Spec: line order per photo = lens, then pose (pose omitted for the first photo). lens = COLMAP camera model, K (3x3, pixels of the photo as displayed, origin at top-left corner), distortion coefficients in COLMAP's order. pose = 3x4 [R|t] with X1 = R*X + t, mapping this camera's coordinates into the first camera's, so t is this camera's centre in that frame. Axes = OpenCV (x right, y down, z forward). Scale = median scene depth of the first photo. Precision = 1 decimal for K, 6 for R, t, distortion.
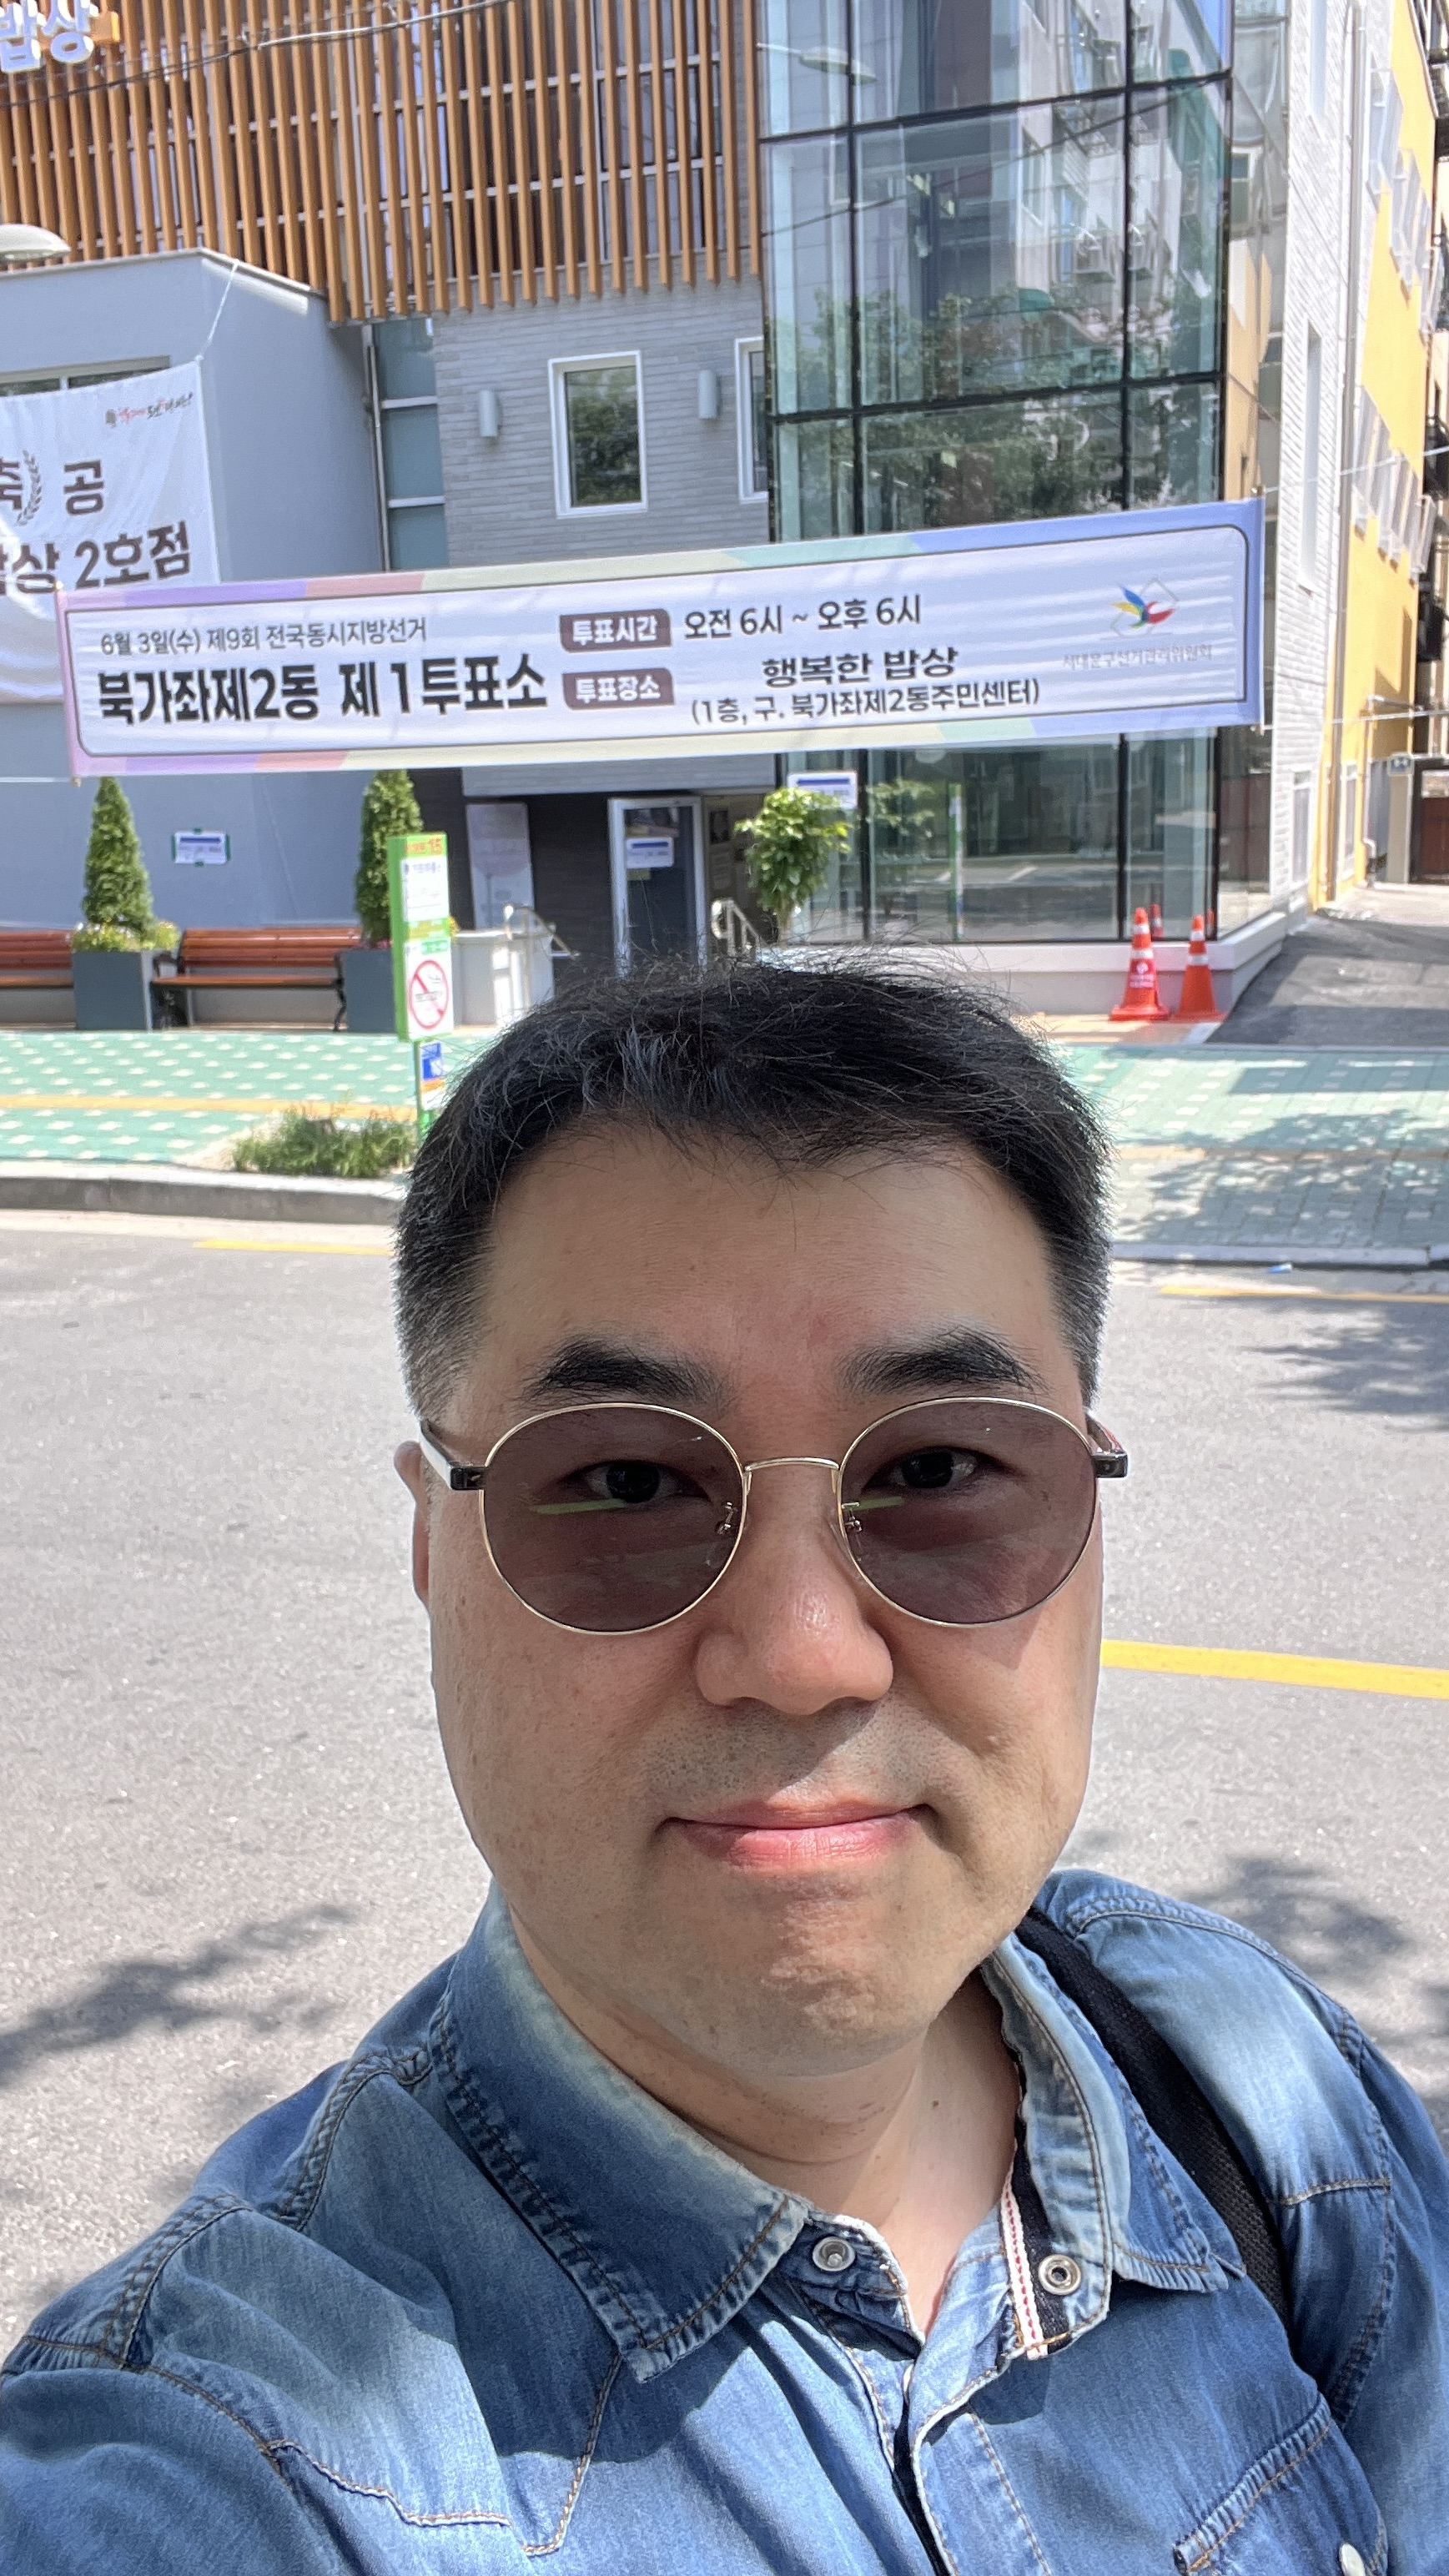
lens RADIAL K [[2371.0, 0, 722.9], [0, 2371.0, 1281.1], [0, 0, 1]] dist [0.096428, -0.064297]
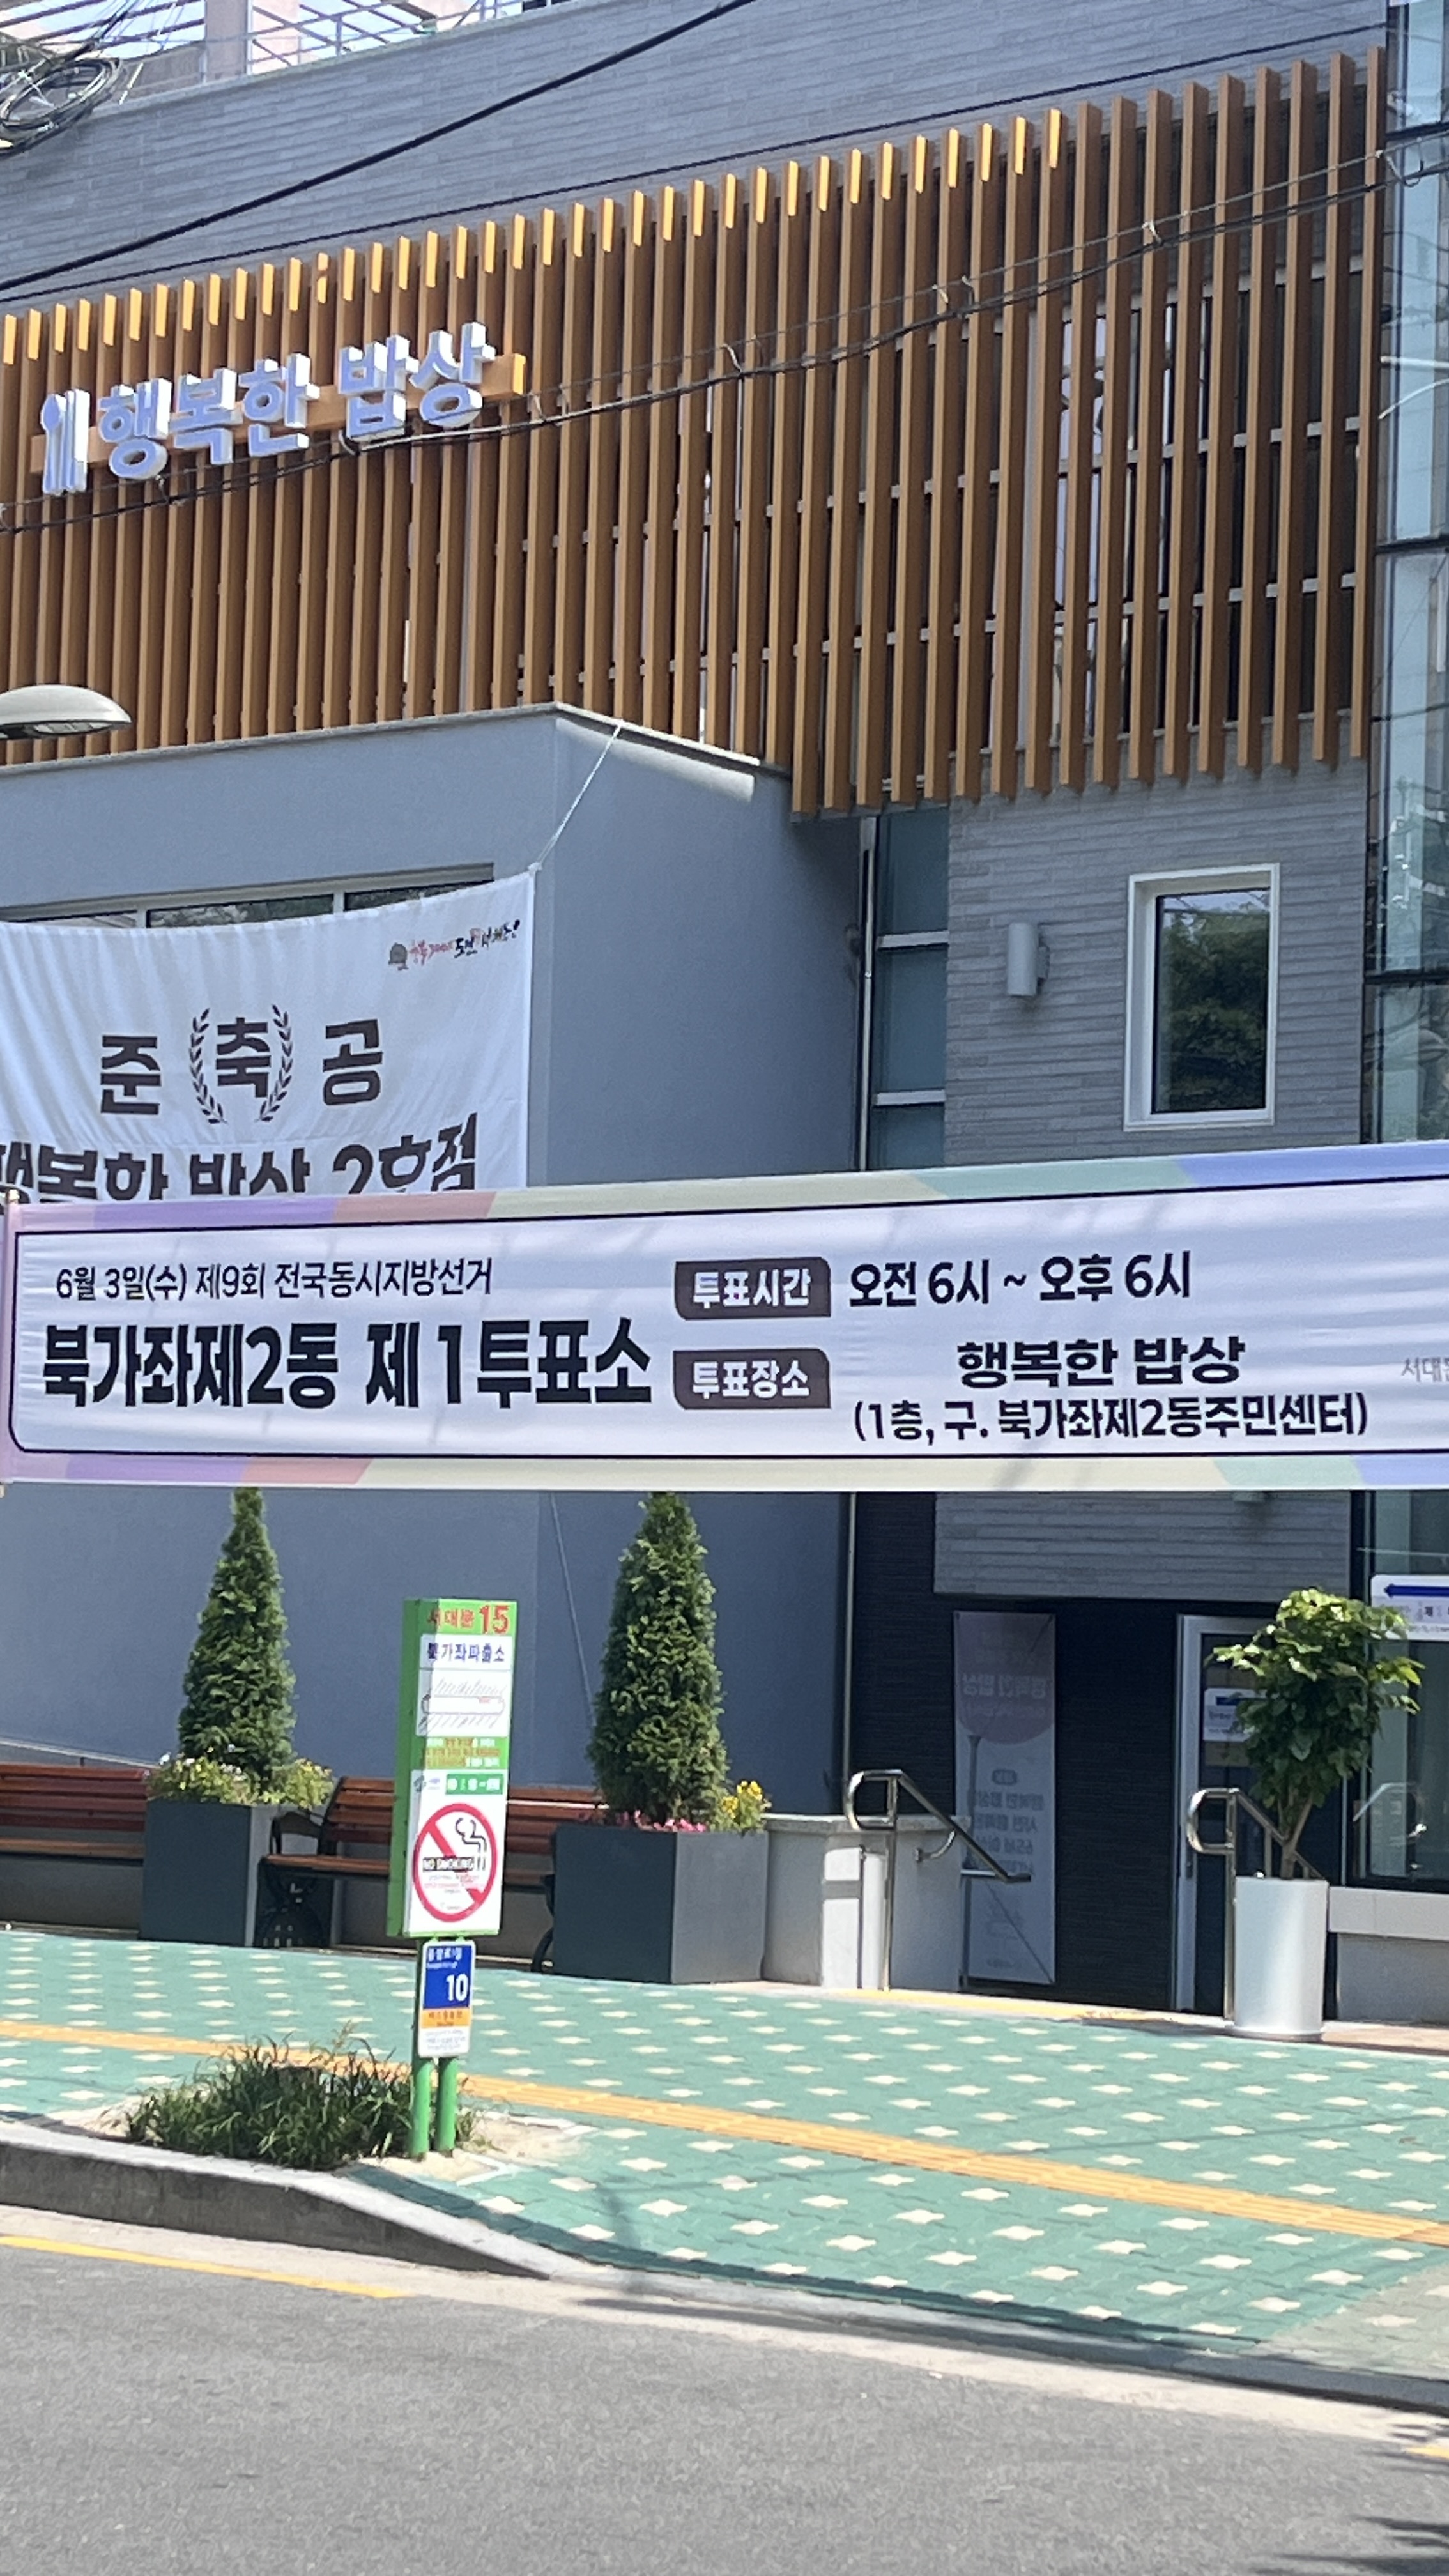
lens RADIAL K [[5068.7, 0, 720.6], [0, 5068.7, 1306.3], [0, 0, 1]] dist [0.381834, 0.000000]
pose [[0.950271, 0.045951, -0.308015, 0.312981], [-0.128428, 0.958859, -0.253172, 0.058448], [0.283709, 0.280140, 0.917077, -0.183849]]
